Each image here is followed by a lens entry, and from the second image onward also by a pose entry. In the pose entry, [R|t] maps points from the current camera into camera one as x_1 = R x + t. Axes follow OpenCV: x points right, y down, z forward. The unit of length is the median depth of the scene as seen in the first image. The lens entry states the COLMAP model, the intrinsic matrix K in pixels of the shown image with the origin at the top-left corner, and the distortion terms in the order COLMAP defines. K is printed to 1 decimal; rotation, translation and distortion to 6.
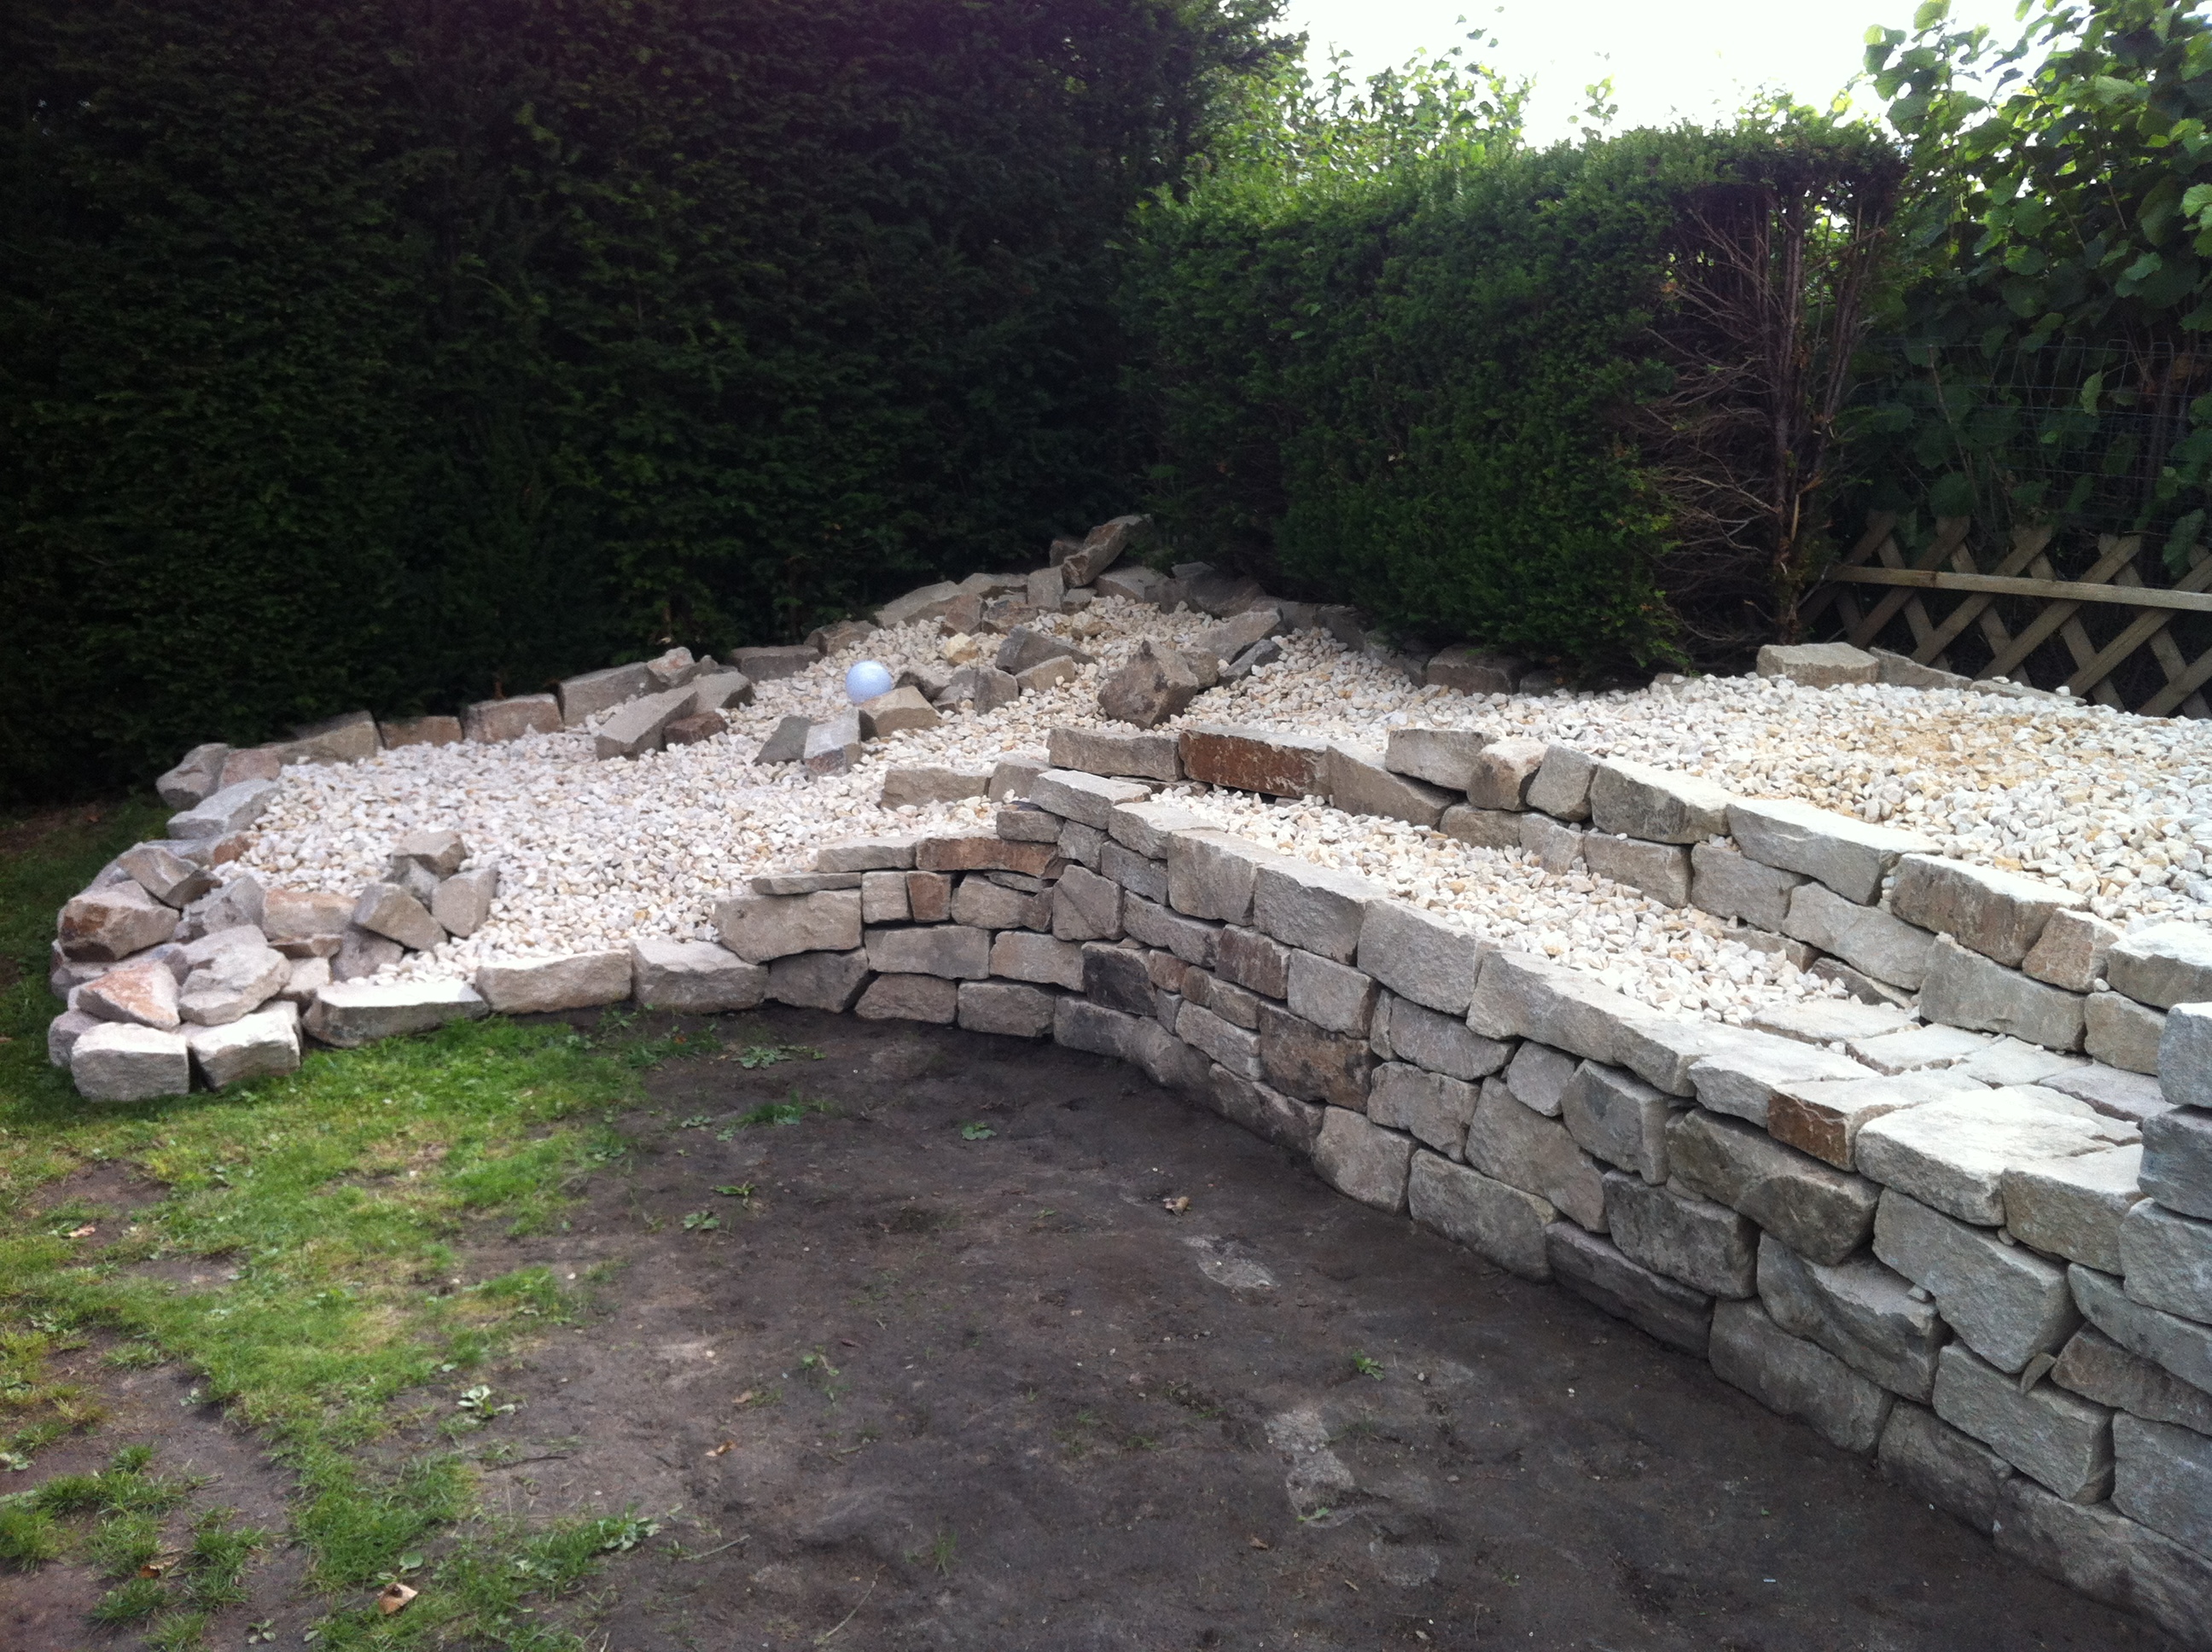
lens RADIAL K [[2202.1, 0, 1088.3], [0, 2202.1, 898.2], [0, 0, 1]] dist [-0.018713, 0.000000]
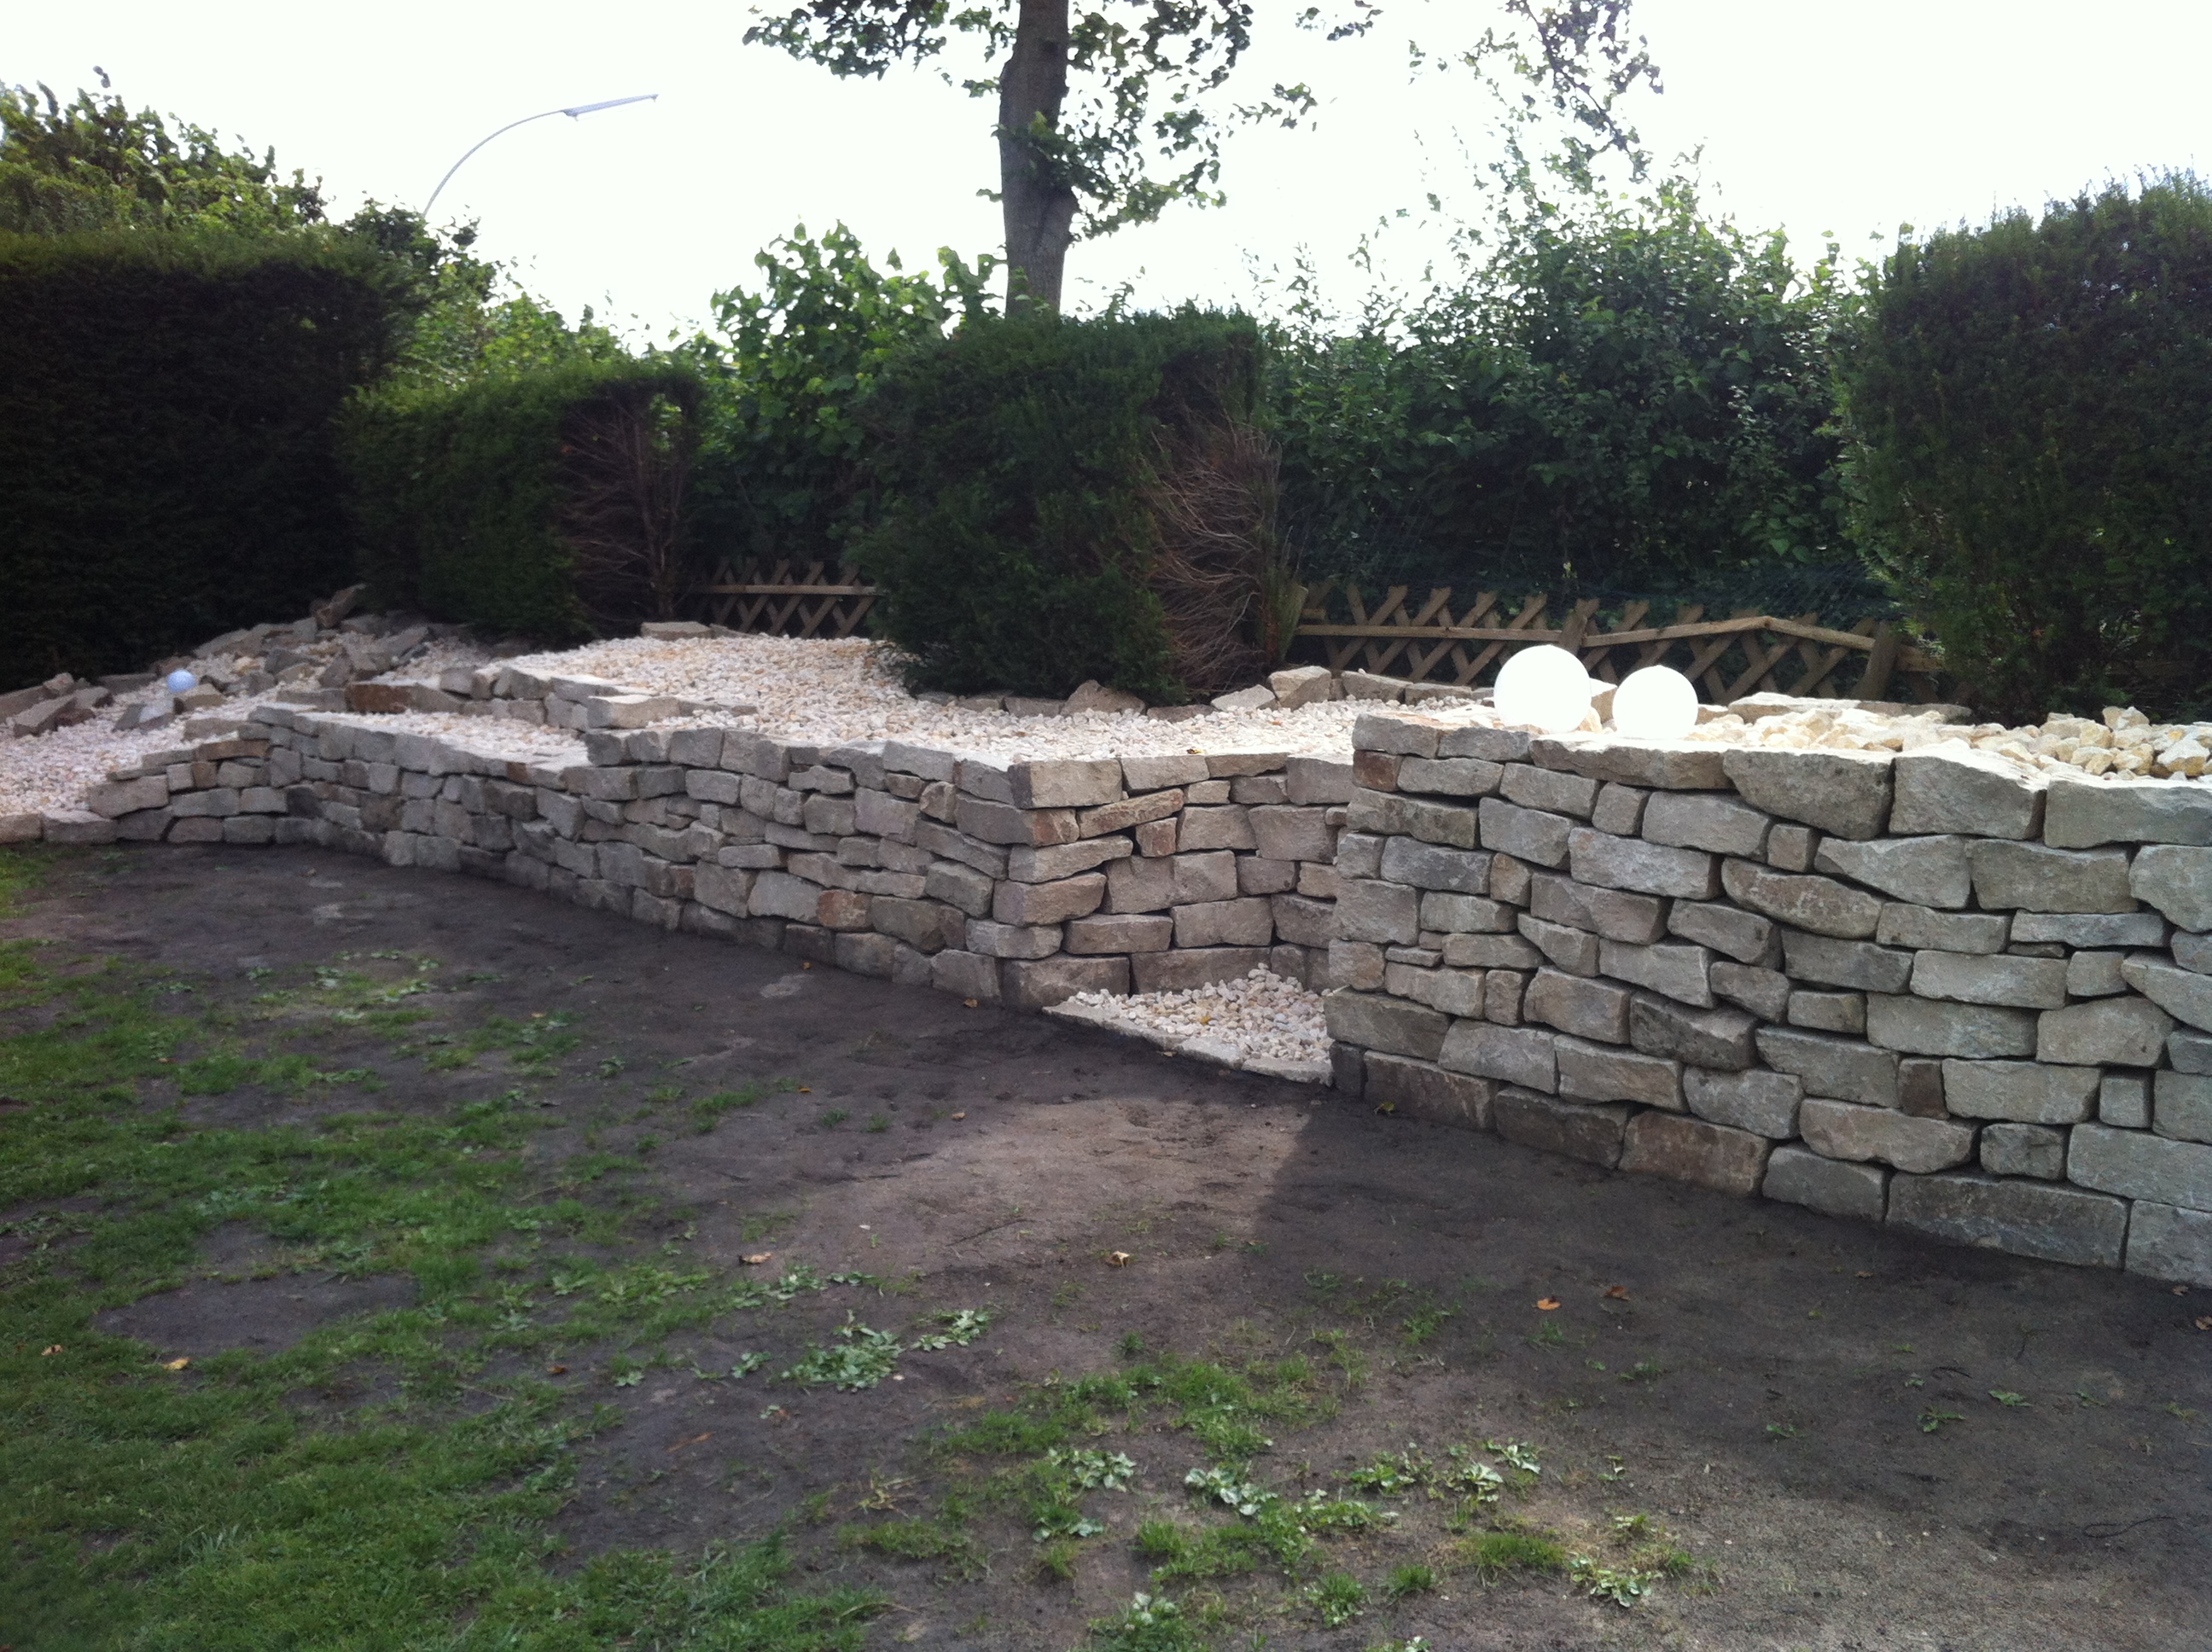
lens RADIAL K [[2202.1, 0, 1087.5], [0, 2202.1, 815.3], [0, 0, 1]] dist [-0.018713, 0.000000]
pose [[0.969178, -0.072144, 0.235562, 0.204656], [0.091941, 0.992999, -0.074159, 0.231283], [-0.228563, 0.093531, 0.969026, -0.949414]]
